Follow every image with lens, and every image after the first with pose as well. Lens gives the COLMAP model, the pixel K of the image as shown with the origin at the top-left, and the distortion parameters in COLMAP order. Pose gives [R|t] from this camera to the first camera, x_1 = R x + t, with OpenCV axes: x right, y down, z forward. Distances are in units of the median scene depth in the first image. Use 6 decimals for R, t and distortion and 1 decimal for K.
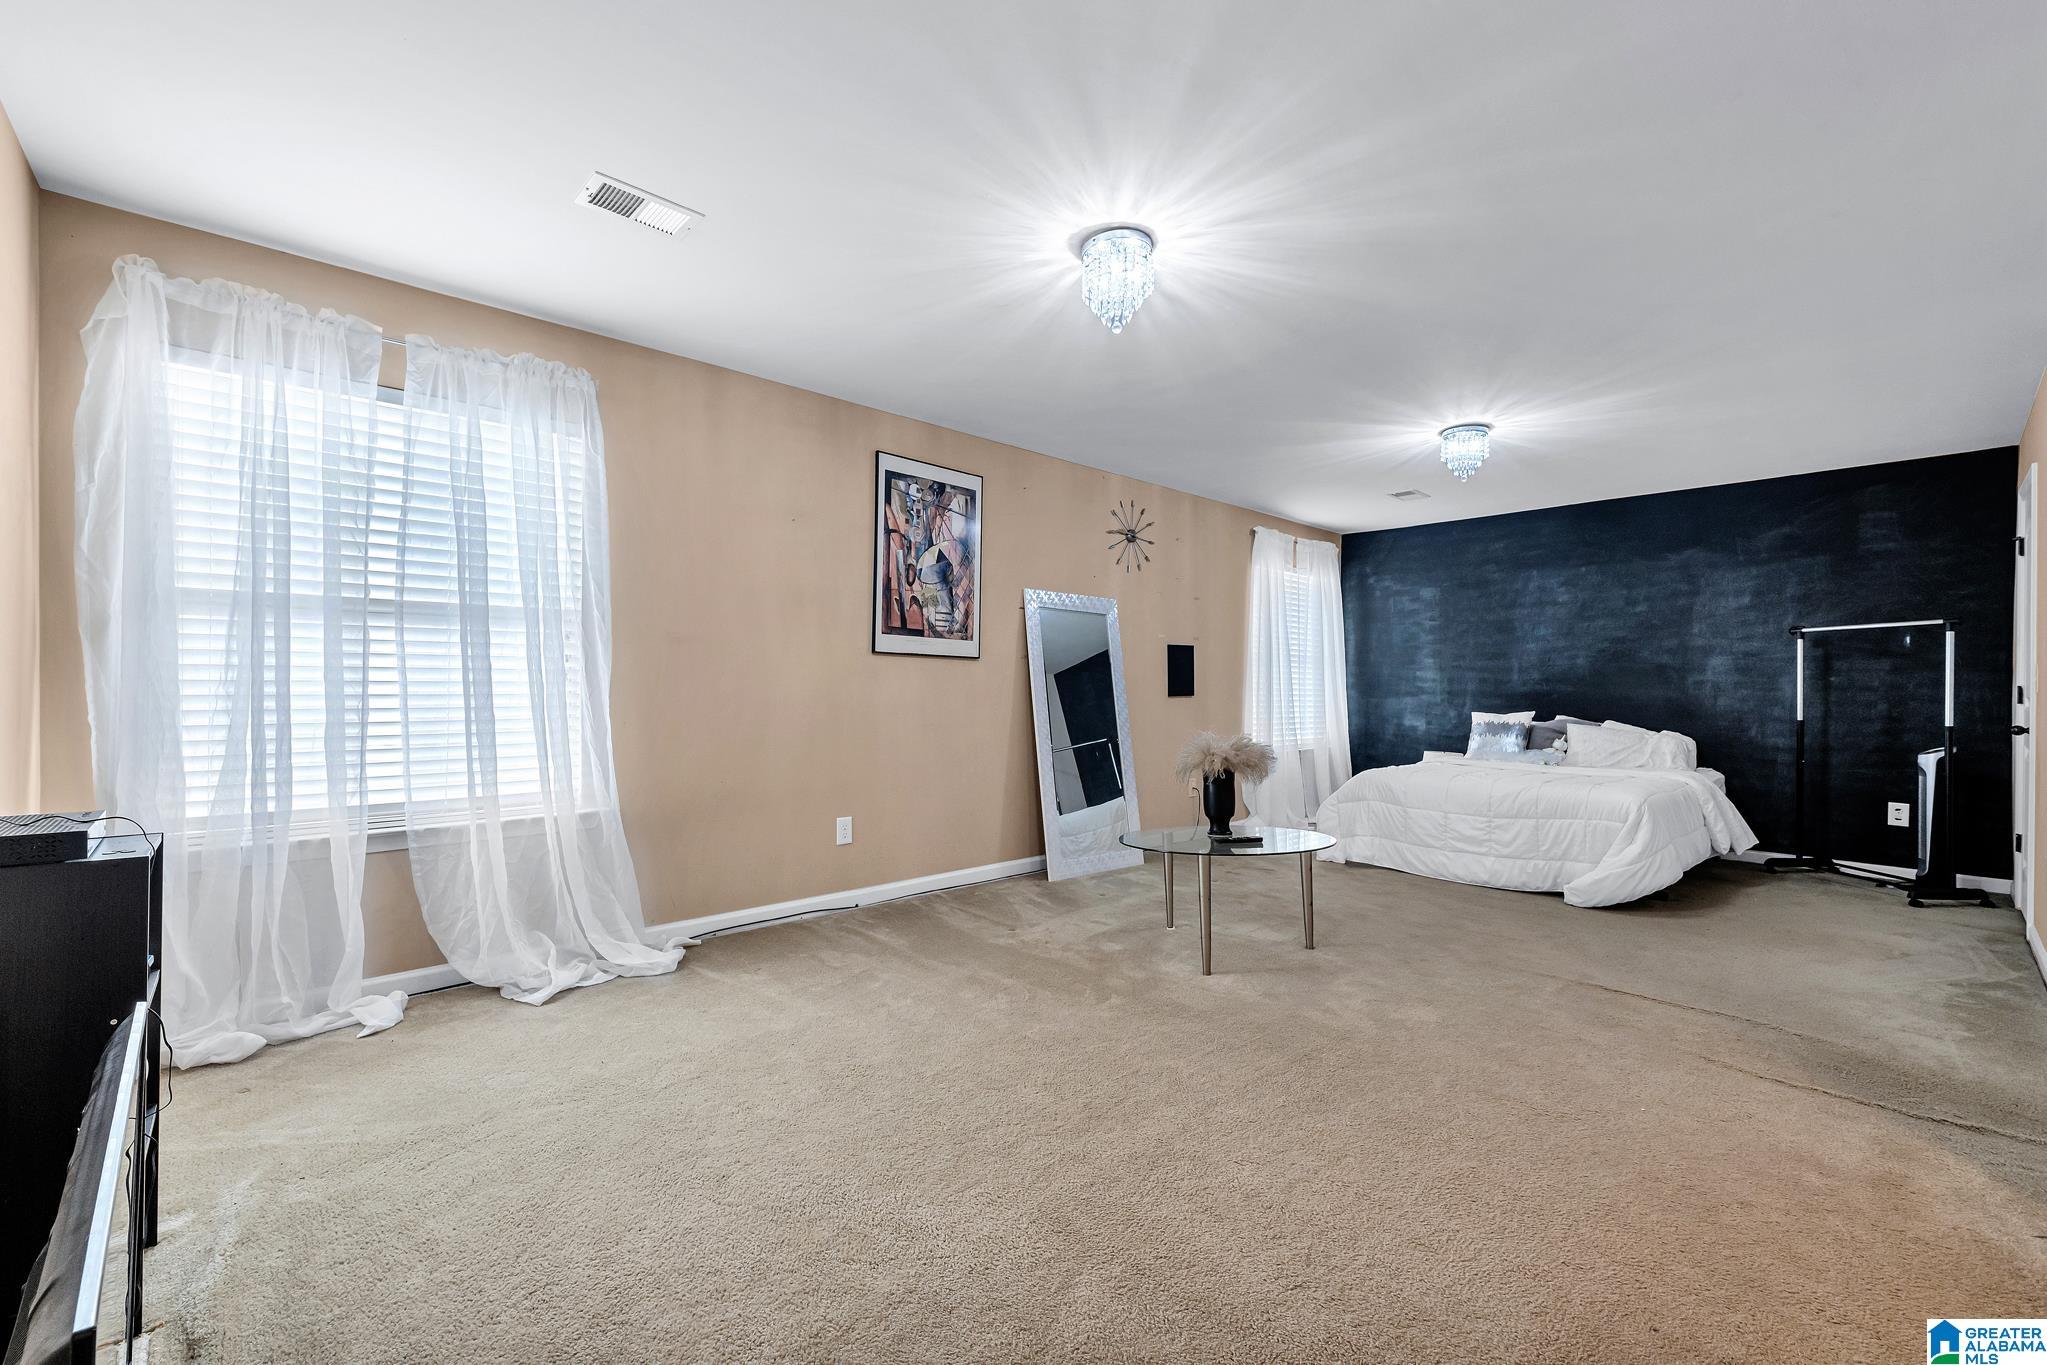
lens RADIAL K [[796.8, 0, 960.9], [0, 796.8, 687.2], [0, 0, 1]] dist [0.001228, 0.000080]
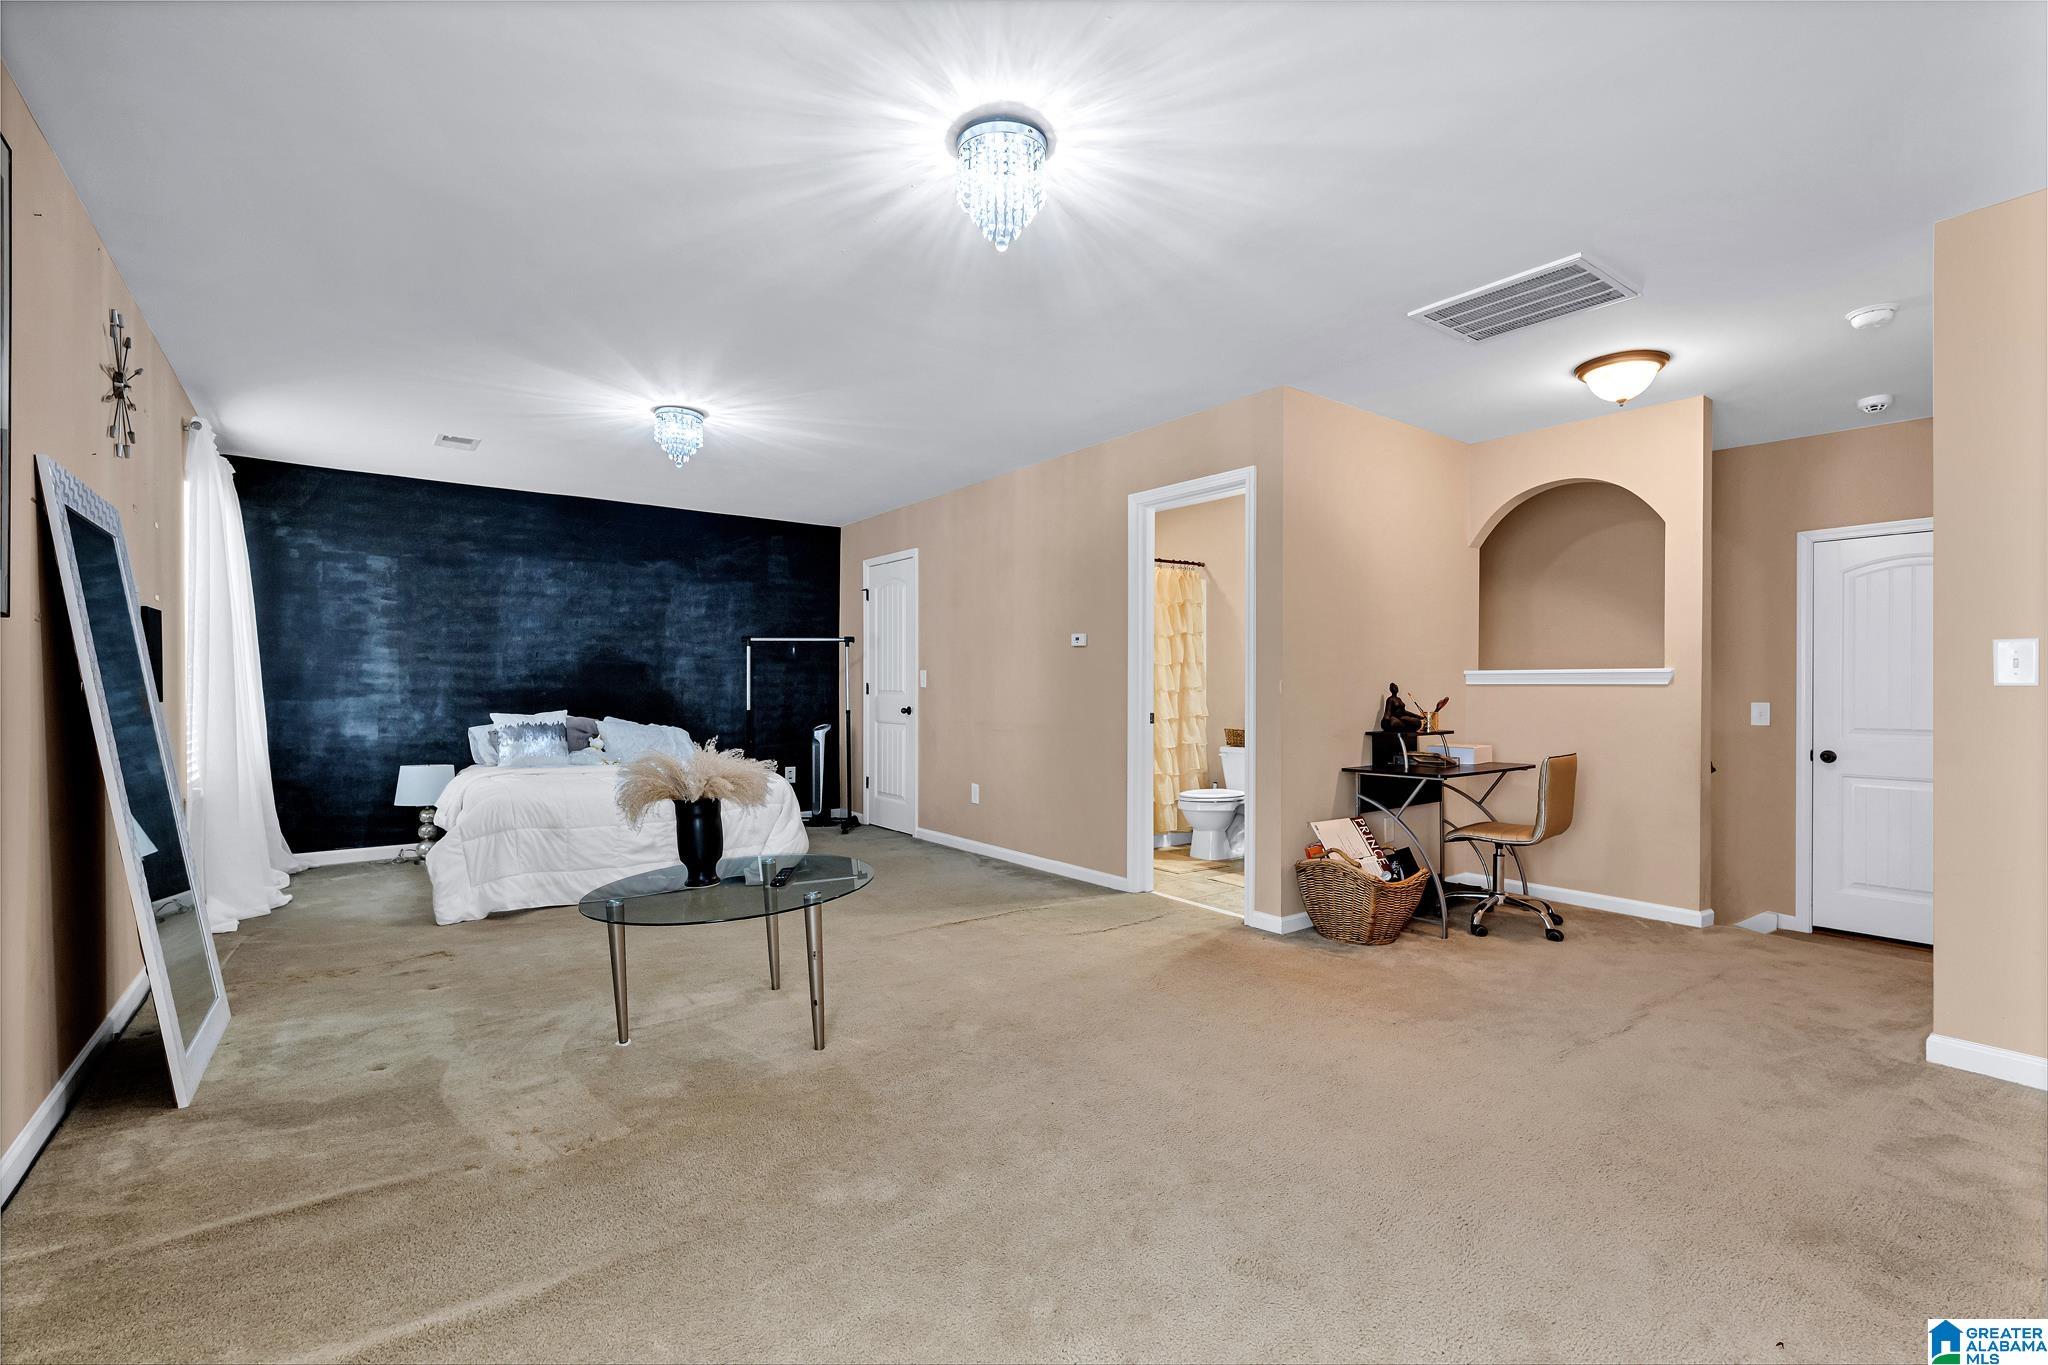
lens RADIAL K [[903.0, 0, 1024.5], [0, 903.0, 687.5], [0, 0, 1]] dist [0.001712, 0.000283]
pose [[0.081378, -0.007389, 0.996656, -0.287180], [0.000517, 0.999973, 0.007372, -0.003661], [-0.996683, -0.000085, 0.081379, 0.361342]]
